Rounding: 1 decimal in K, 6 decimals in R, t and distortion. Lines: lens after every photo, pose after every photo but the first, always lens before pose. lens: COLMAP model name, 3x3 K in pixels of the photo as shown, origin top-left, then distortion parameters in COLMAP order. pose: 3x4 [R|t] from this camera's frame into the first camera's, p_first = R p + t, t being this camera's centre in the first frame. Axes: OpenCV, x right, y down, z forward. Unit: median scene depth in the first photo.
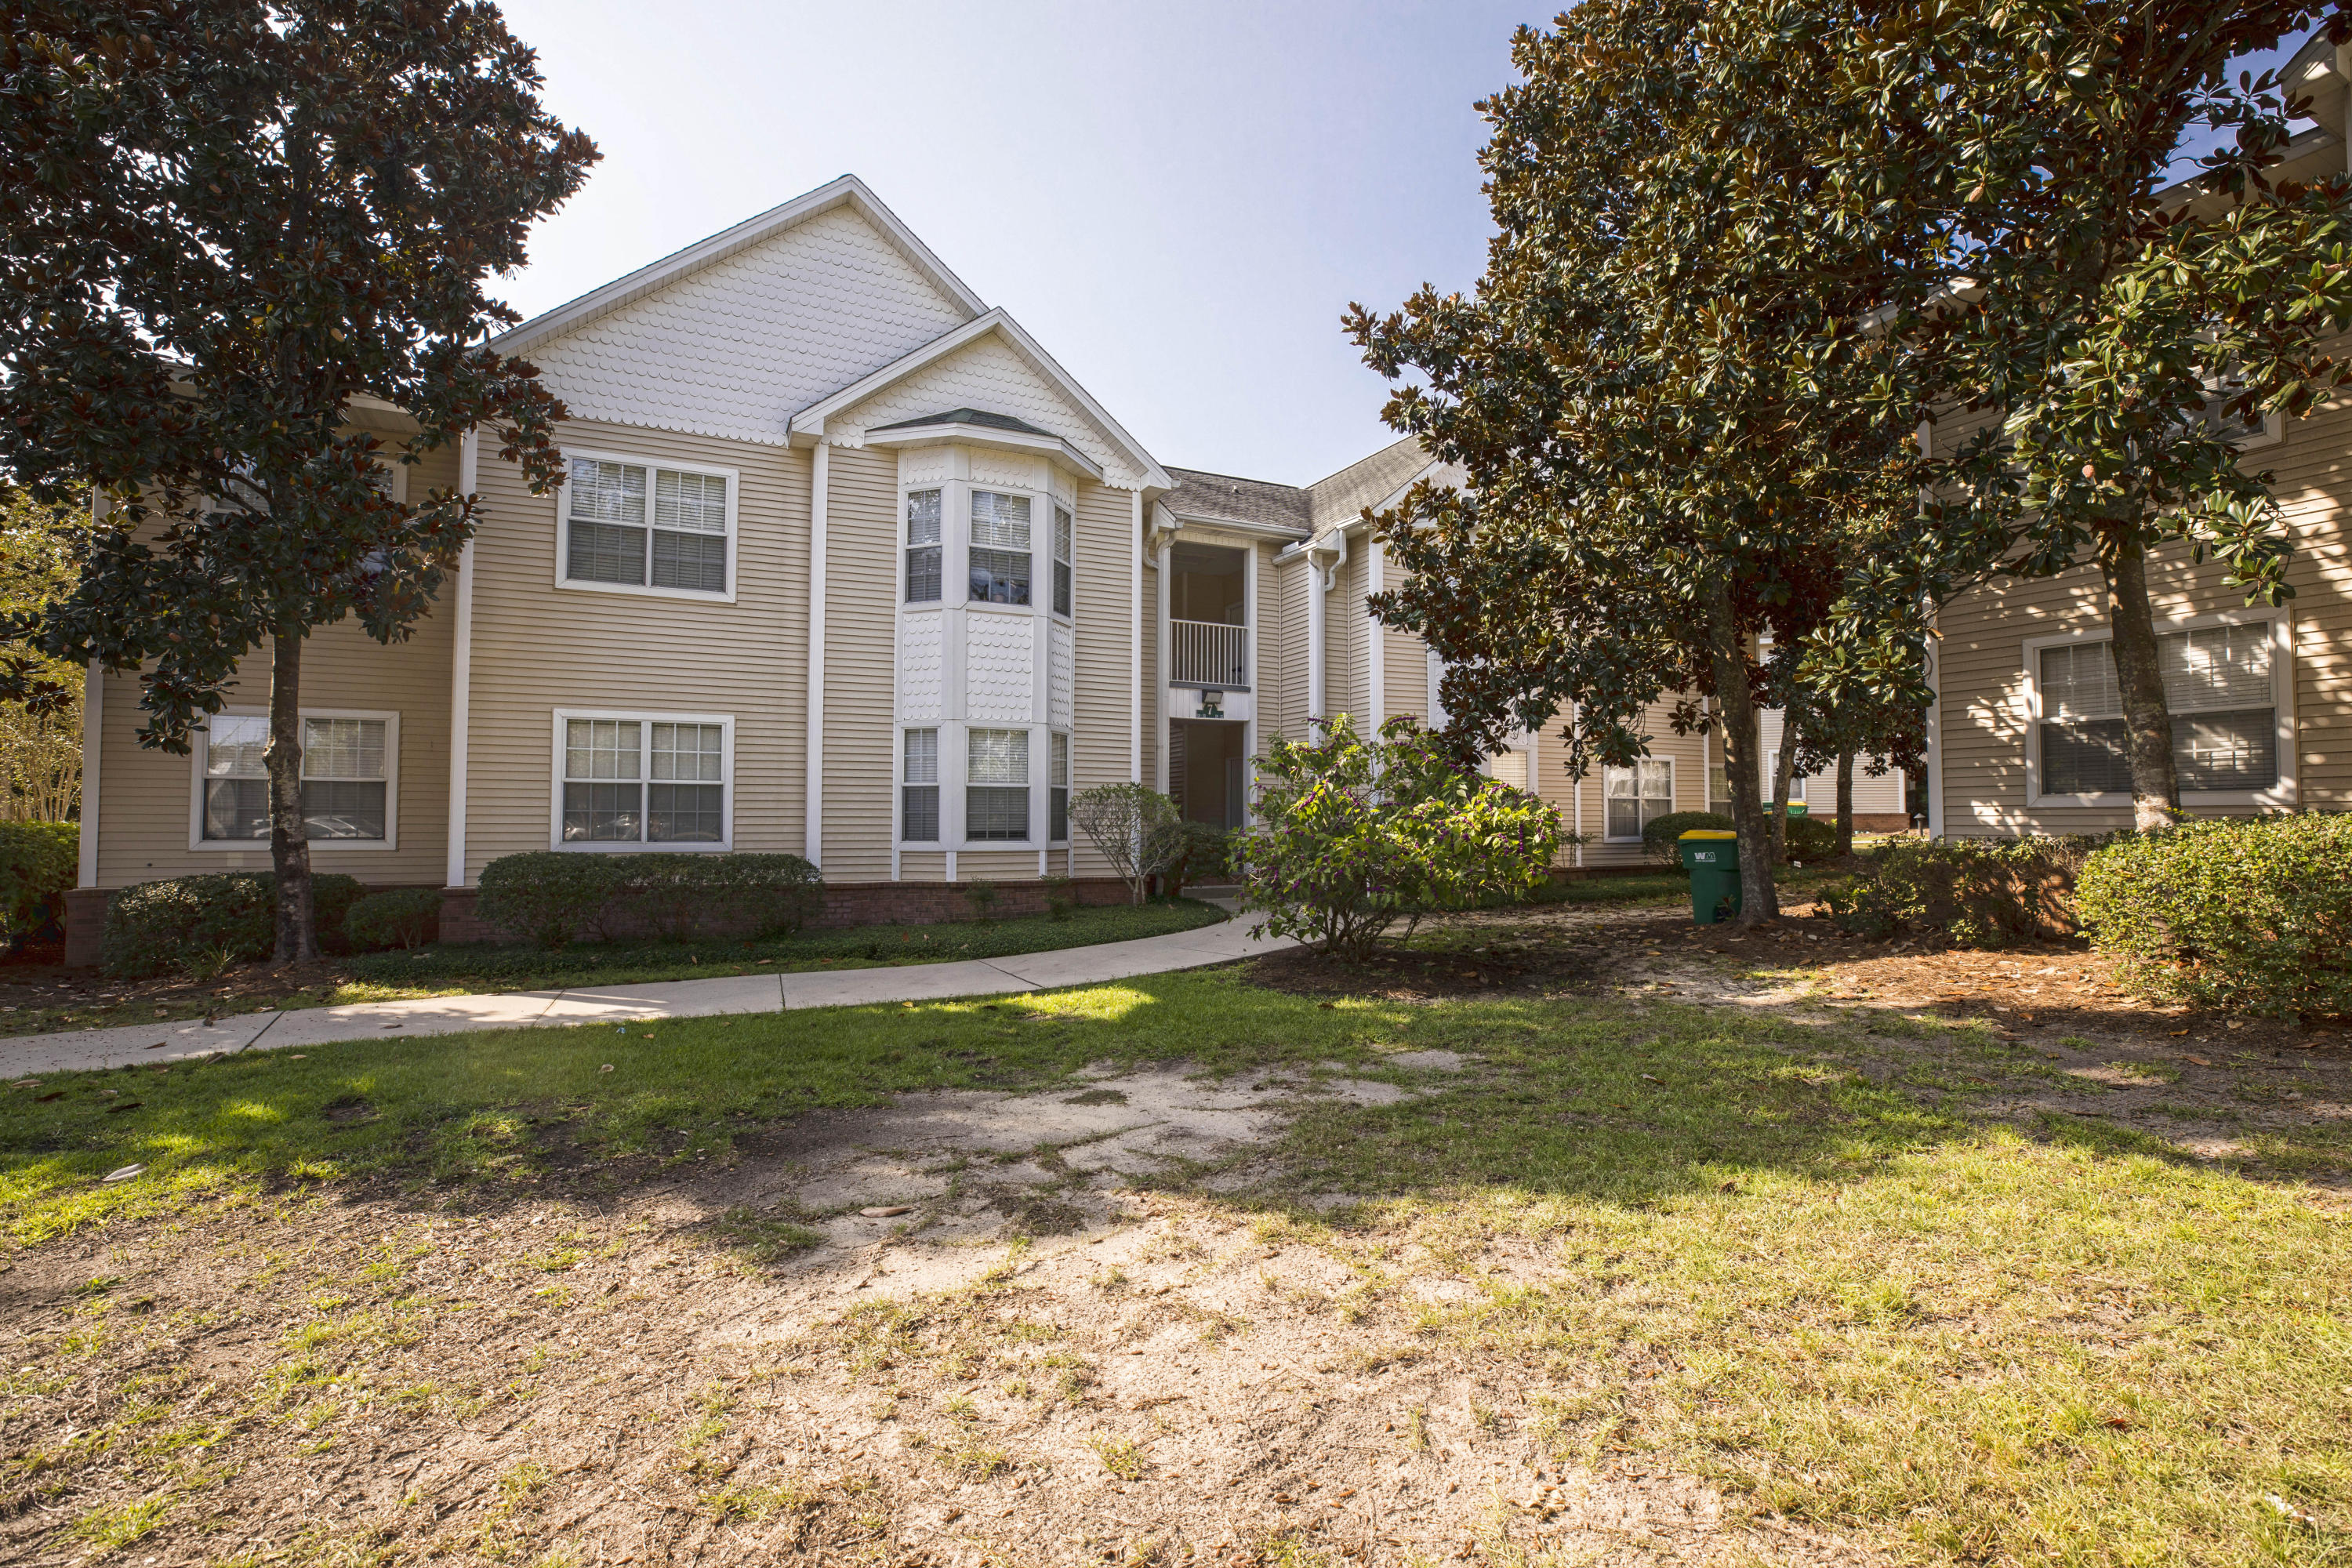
lens RADIAL K [[1075.2, 0, 1176.0], [0, 1075.2, 784.0], [0, 0, 1]] dist [0.000961, 0.000078]
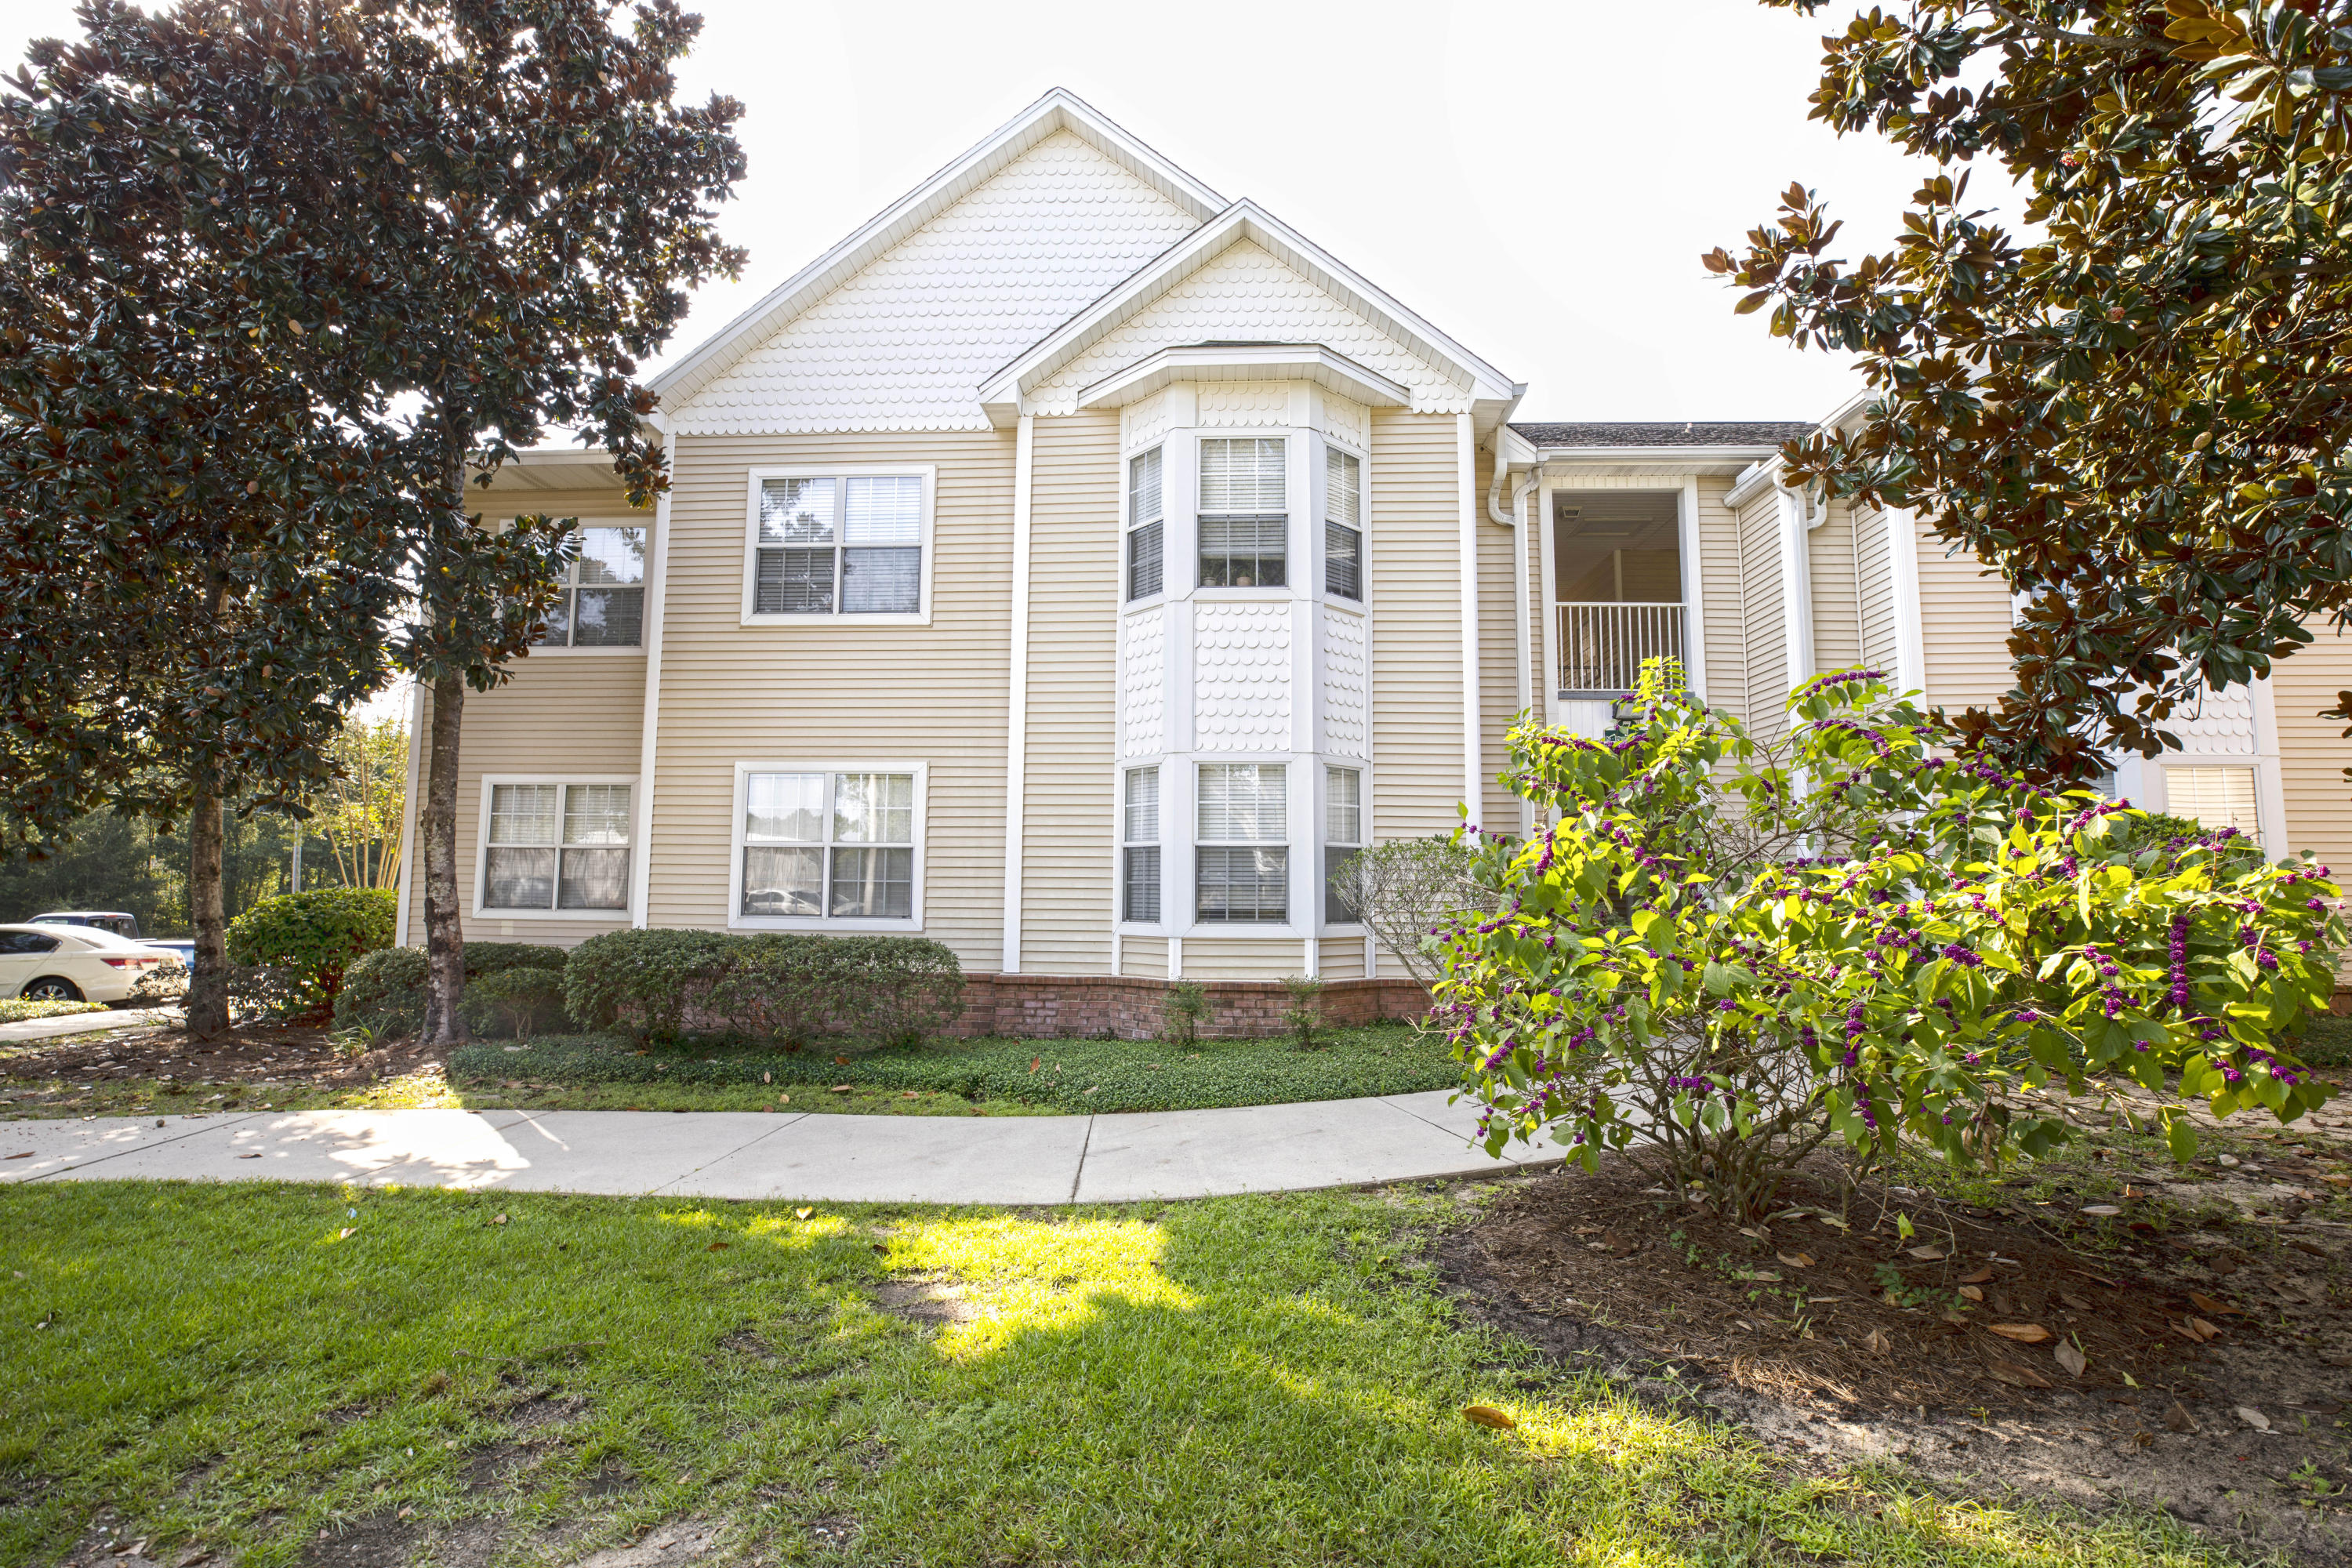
lens RADIAL K [[1080.7, 0, 1176.0], [0, 1080.7, 784.0], [0, 0, 1]] dist [-0.024856, 0.000602]
pose [[0.880237, -0.042314, -0.472644, 0.131160], [0.011821, 0.997663, -0.067301, 0.009344], [0.474387, 0.053653, 0.878680, 0.361778]]
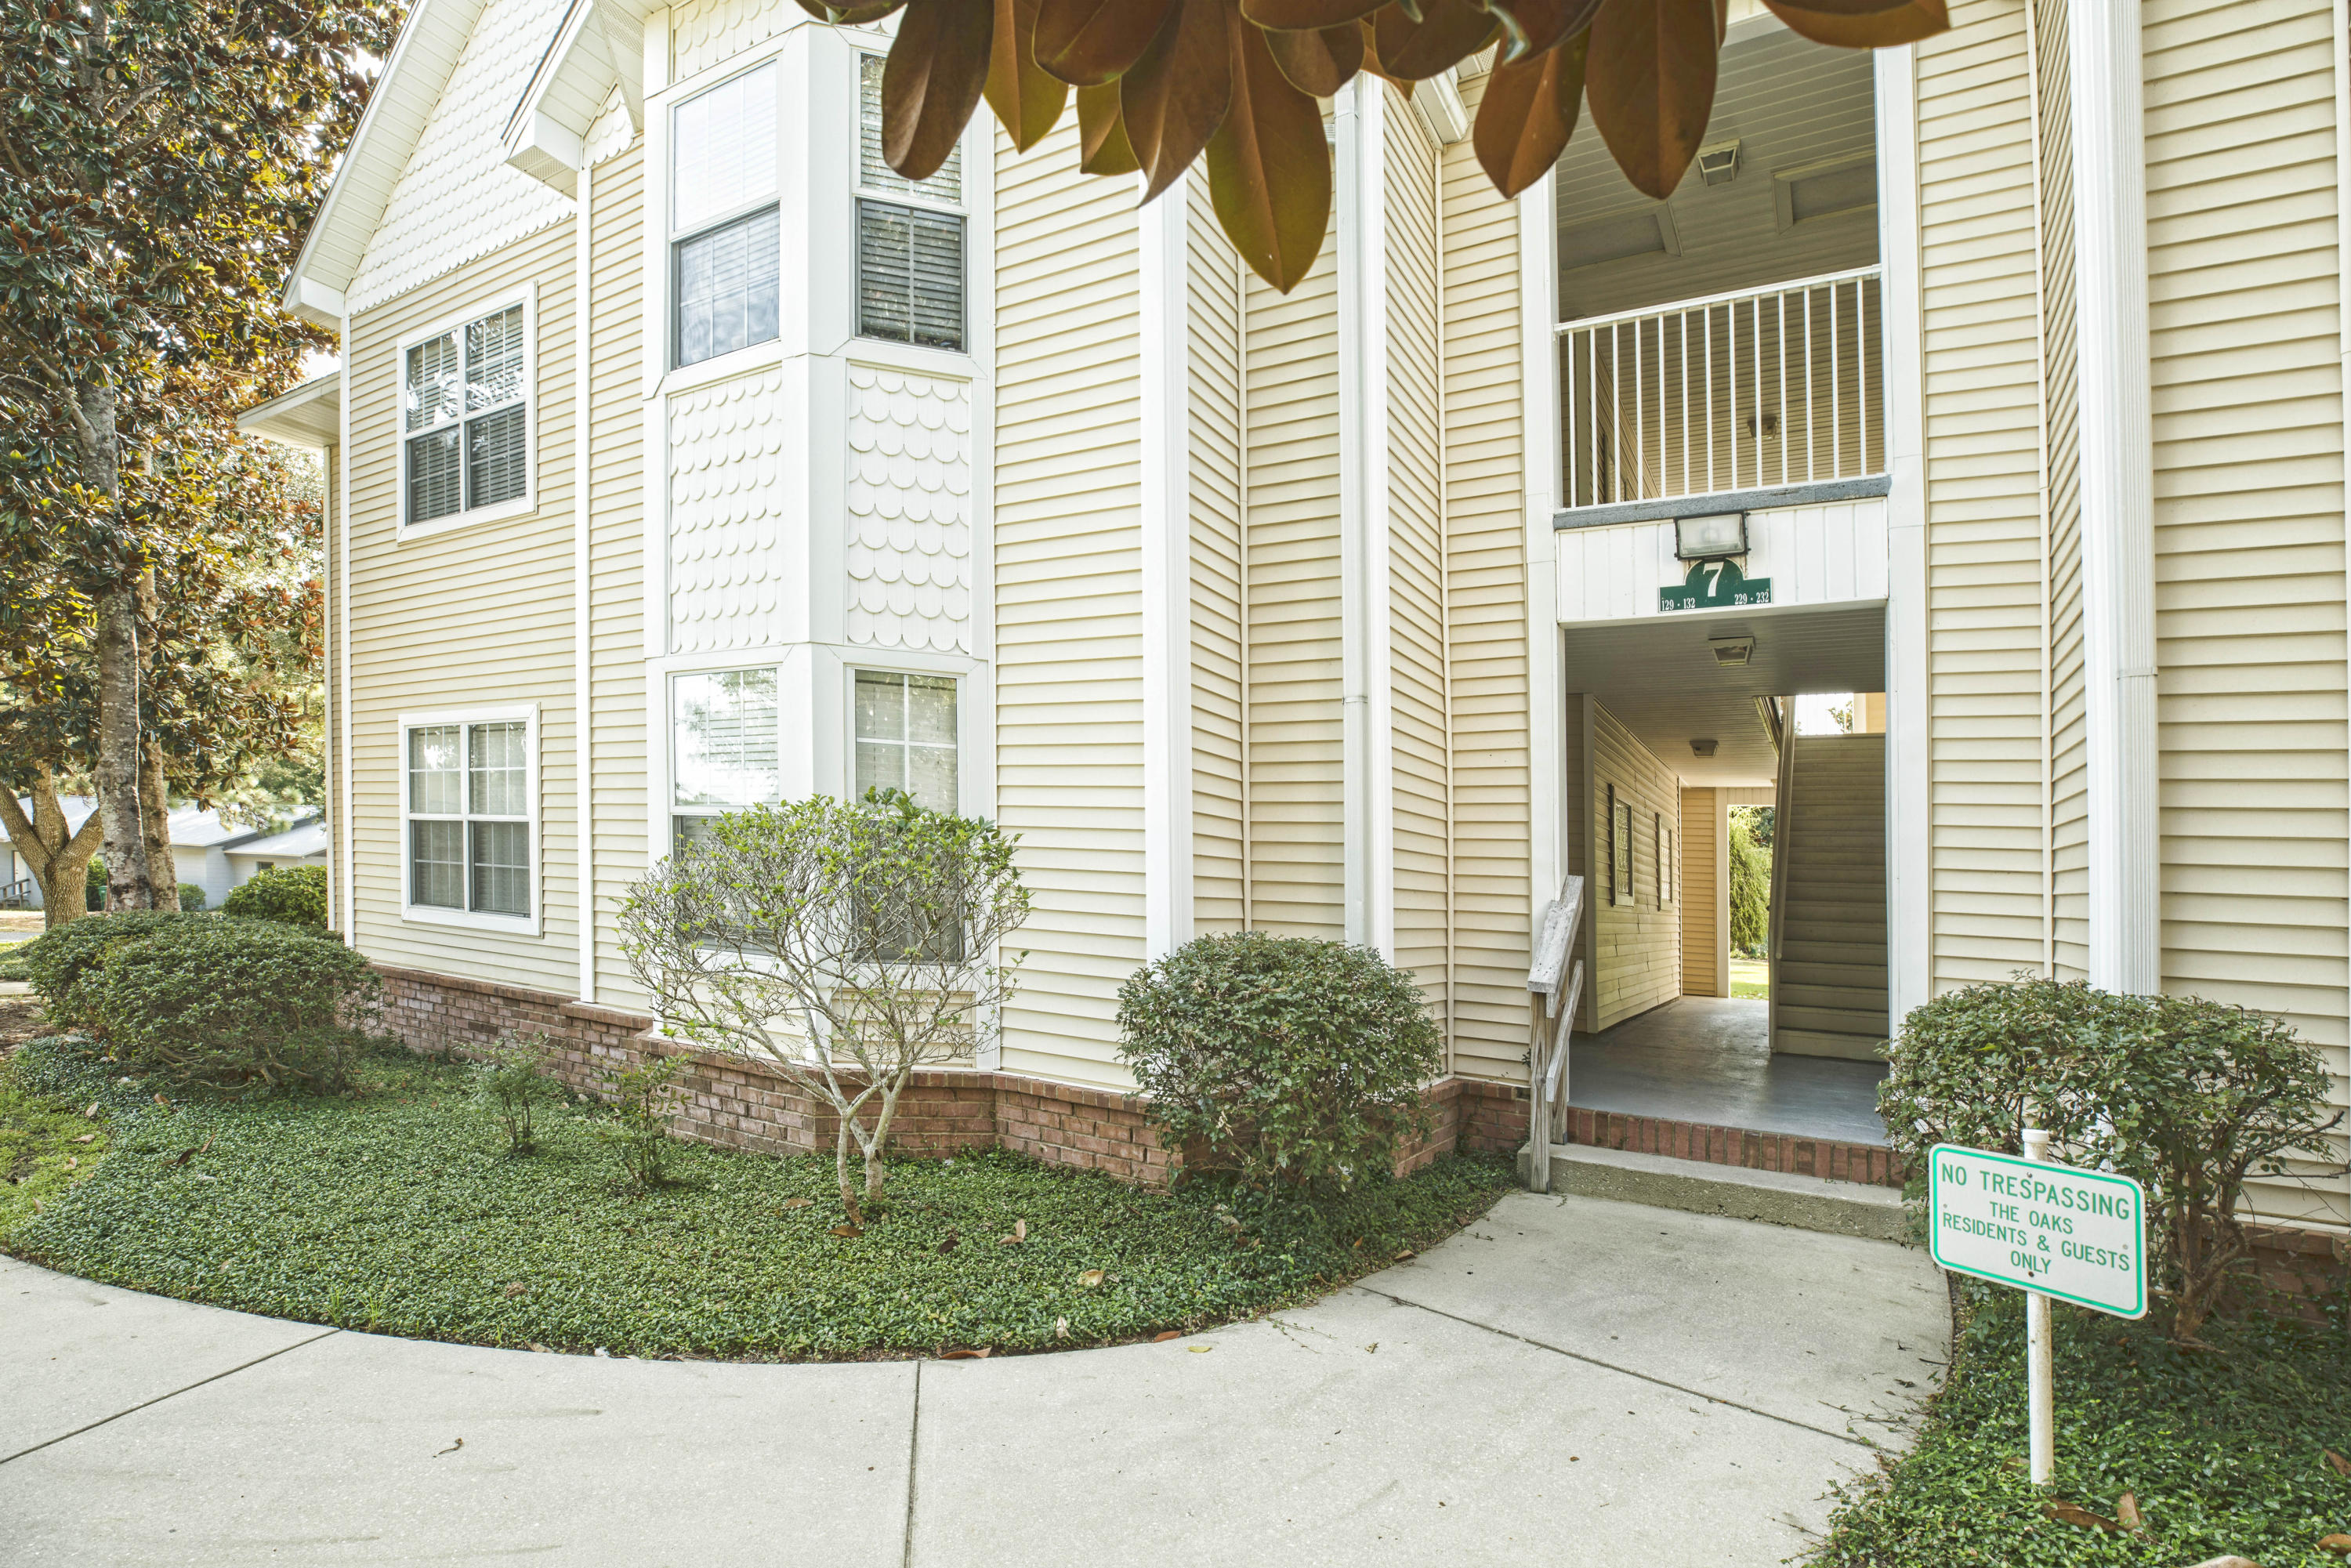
lens RADIAL K [[1104.5, 0, 1211.0], [0, 1104.5, 859.6], [0, 0, 1]] dist [-0.022528, 0.000082]
pose [[0.549933, -0.002899, -0.835204, 0.277942], [-0.021513, 0.999613, -0.017634, 0.023118], [0.834932, 0.027666, 0.549658, 0.940678]]
